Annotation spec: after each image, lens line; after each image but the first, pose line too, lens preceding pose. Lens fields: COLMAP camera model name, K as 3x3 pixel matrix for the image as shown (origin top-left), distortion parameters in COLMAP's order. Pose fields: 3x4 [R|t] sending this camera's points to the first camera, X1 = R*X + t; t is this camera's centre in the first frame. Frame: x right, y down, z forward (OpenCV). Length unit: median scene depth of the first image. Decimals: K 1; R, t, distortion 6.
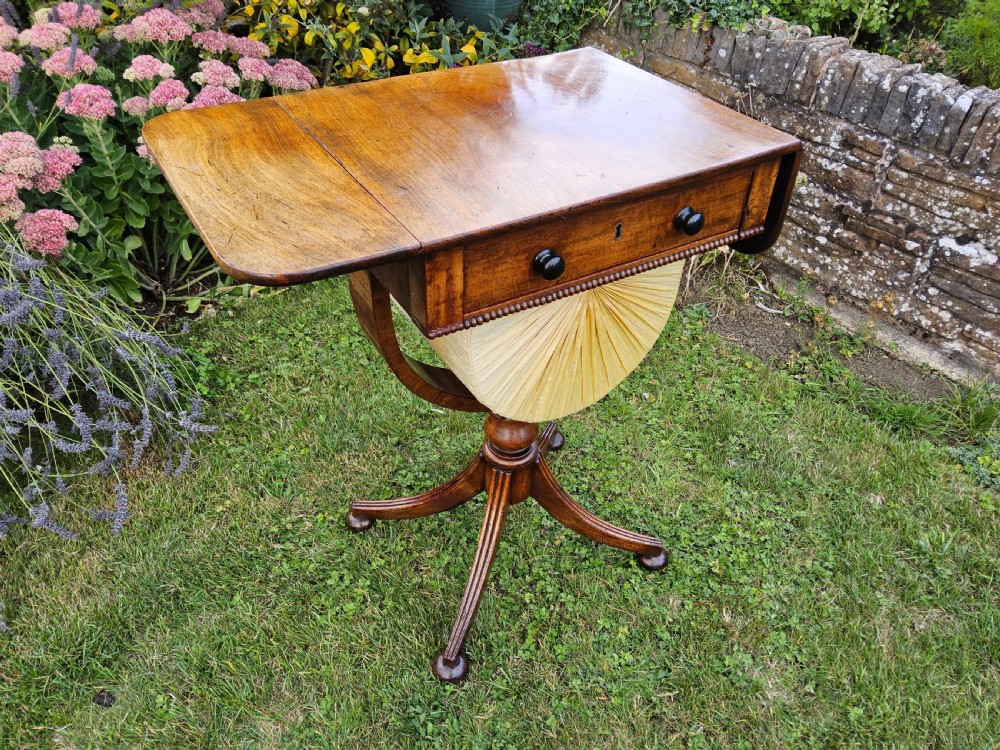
lens RADIAL K [[755.6, 0, 496.0], [0, 755.6, 386.6], [0, 0, 1]] dist [0.028266, -0.050089]
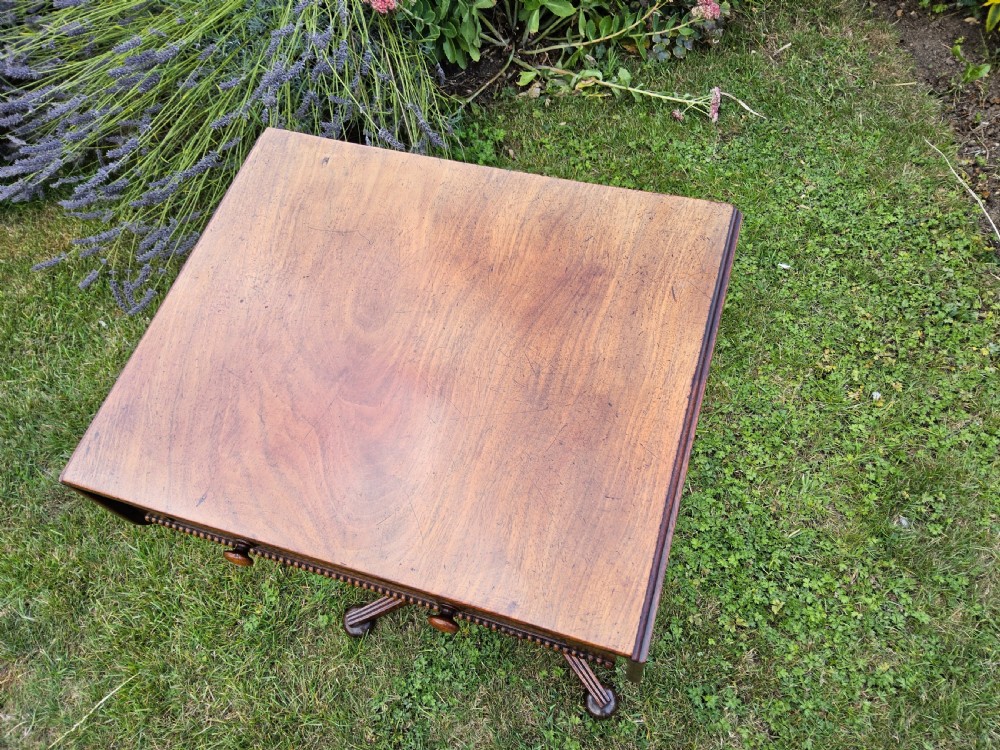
lens RADIAL K [[755.6, 0, 510.9], [0, 755.6, 386.3], [0, 0, 1]] dist [0.028266, -0.050089]
pose [[0.780762, 0.511450, -0.358928, 0.182102], [-0.355773, 0.836122, 0.417524, -0.209285], [0.513650, -0.198290, 0.834772, 0.083414]]
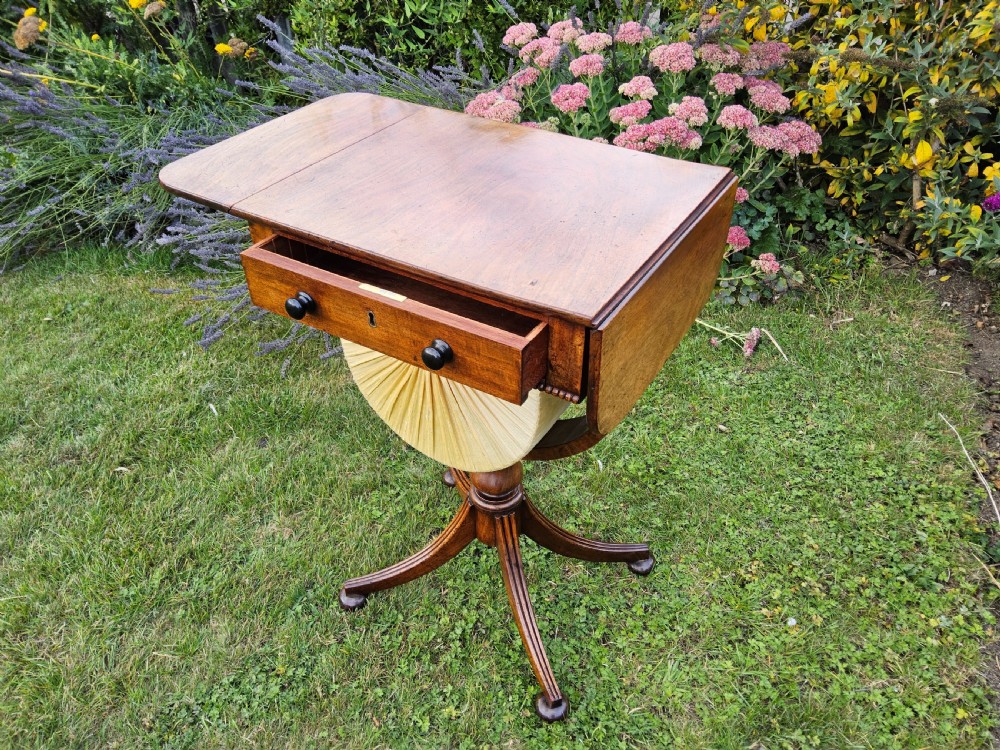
lens RADIAL K [[755.6, 0, 504.0], [0, 755.6, 389.0], [0, 0, 1]] dist [0.028266, -0.050089]
pose [[0.463680, 0.529736, -0.710198, 0.497186], [-0.552480, 0.799520, 0.235654, -0.203805], [0.692652, 0.283102, 0.663390, 0.209900]]
